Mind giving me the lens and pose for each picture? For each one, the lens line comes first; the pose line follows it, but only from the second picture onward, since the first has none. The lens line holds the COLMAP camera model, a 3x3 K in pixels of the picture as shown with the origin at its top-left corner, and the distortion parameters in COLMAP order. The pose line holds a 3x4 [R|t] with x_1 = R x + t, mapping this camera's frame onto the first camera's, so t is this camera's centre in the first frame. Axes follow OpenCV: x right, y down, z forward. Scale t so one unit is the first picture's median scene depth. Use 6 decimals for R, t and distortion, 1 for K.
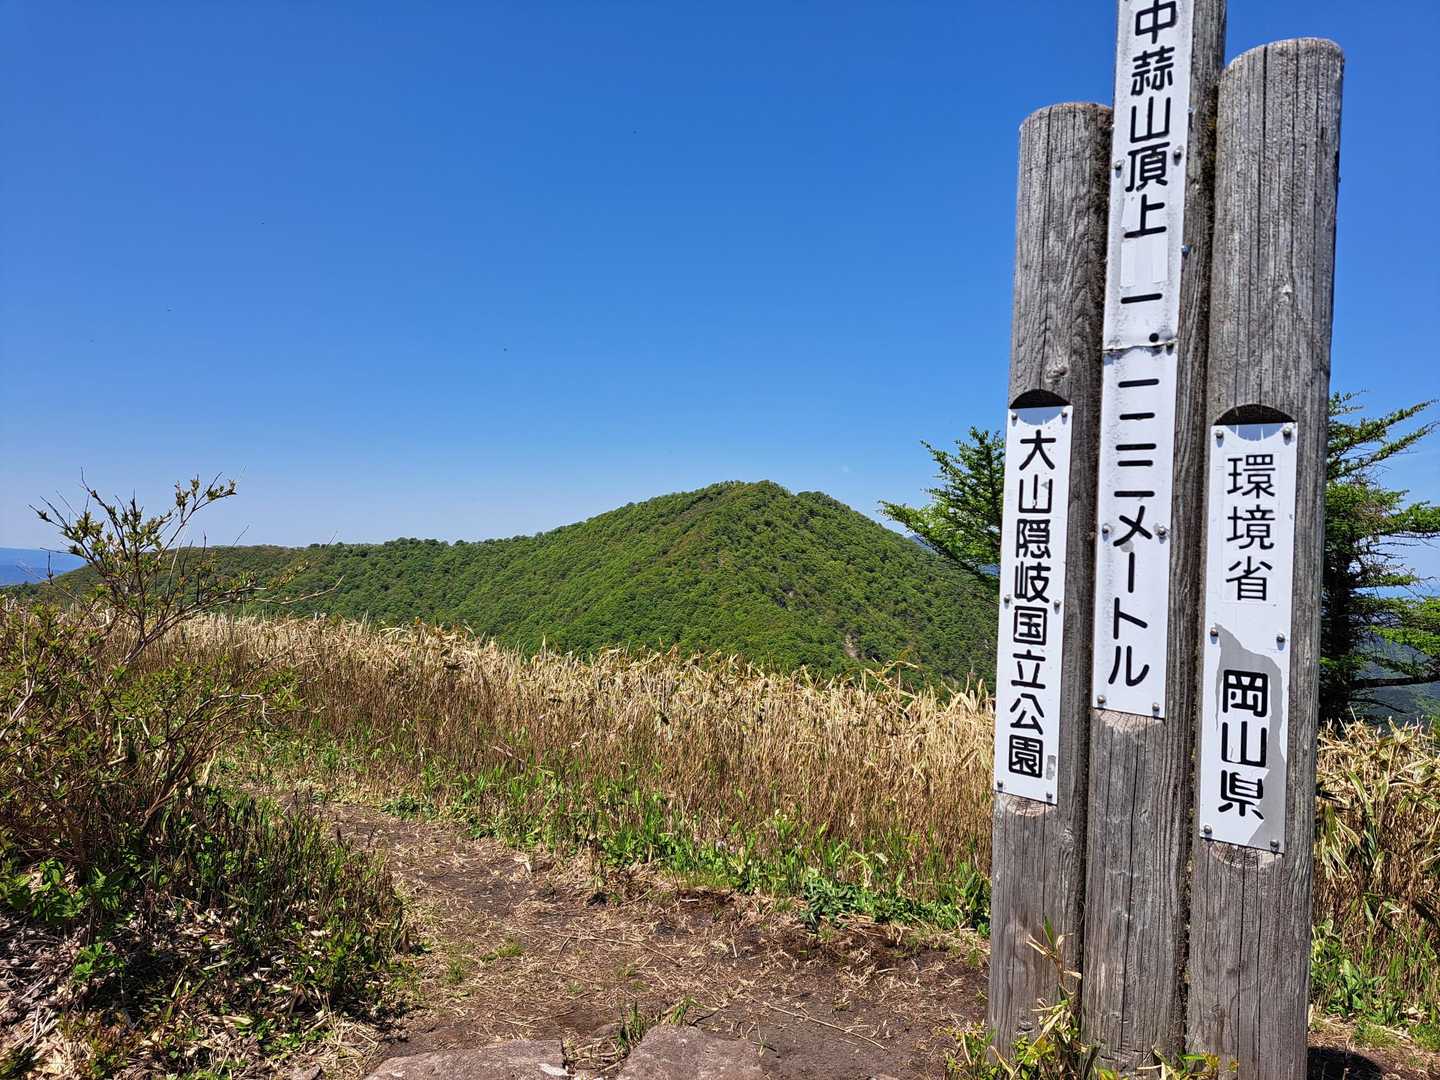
lens RADIAL K [[1147.5, 0, 720.0], [0, 1147.5, 540.0], [0, 0, 1]] dist [-0.001533, 0.153245]
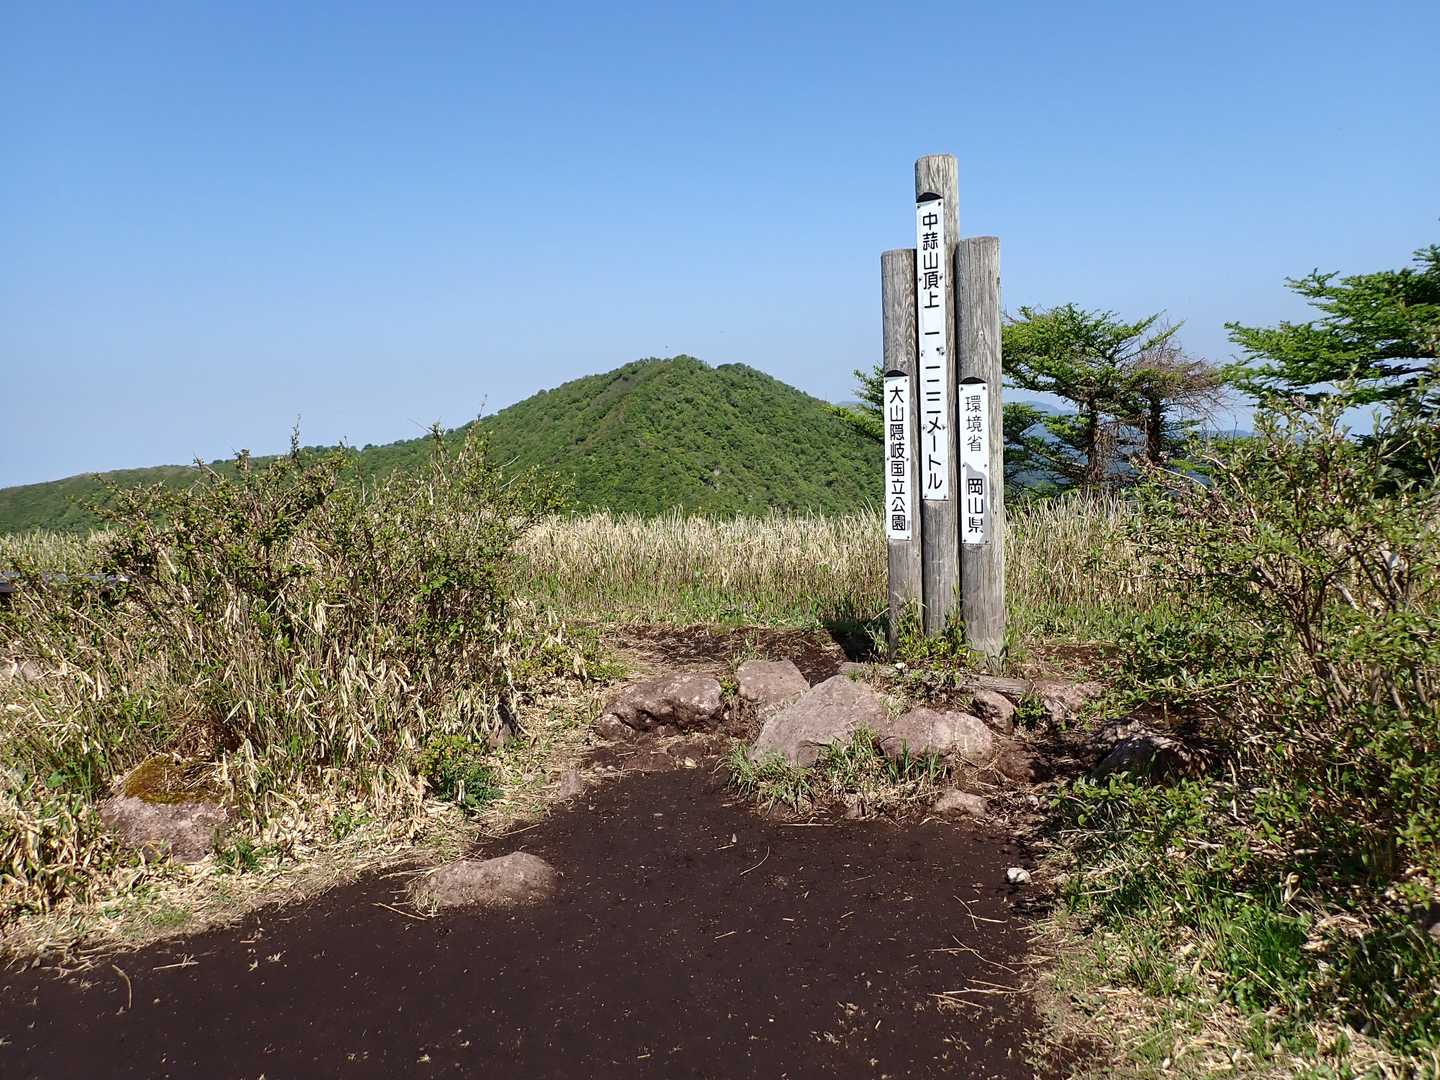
lens RADIAL K [[1147.5, 0, 720.0], [0, 1147.5, 540.0], [0, 0, 1]] dist [-0.001533, 0.153245]
pose [[0.995411, -0.078896, 0.054155, -0.257152], [0.072967, 0.991910, 0.103875, -0.056923], [-0.061912, -0.099447, 0.993115, -1.463111]]
